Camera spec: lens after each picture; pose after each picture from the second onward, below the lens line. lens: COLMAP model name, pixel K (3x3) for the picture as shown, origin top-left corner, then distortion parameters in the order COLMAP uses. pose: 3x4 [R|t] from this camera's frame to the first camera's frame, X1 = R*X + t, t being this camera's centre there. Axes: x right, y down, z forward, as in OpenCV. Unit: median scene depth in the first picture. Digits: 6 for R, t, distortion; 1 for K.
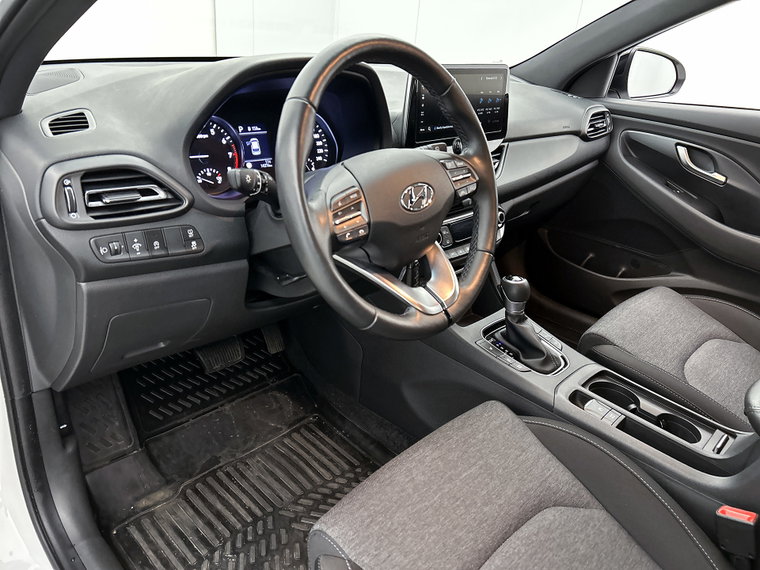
lens RADIAL K [[577.0, 0, 379.2], [0, 577.0, 292.2], [0, 0, 1]] dist [0.051635, -0.062120]
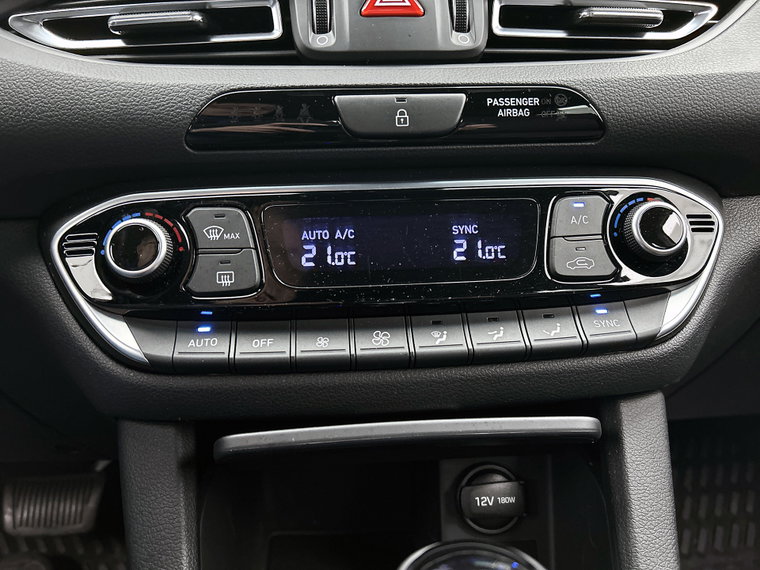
lens RADIAL K [[577.0, 0, 381.4], [0, 577.0, 280.9], [0, 0, 1]] dist [0.051635, -0.062120]
pose [[0.741062, 0.052726, -0.669363, 0.295405], [-0.213351, 0.963736, -0.160291, -0.064468], [0.636638, 0.261595, 0.725438, 0.860097]]
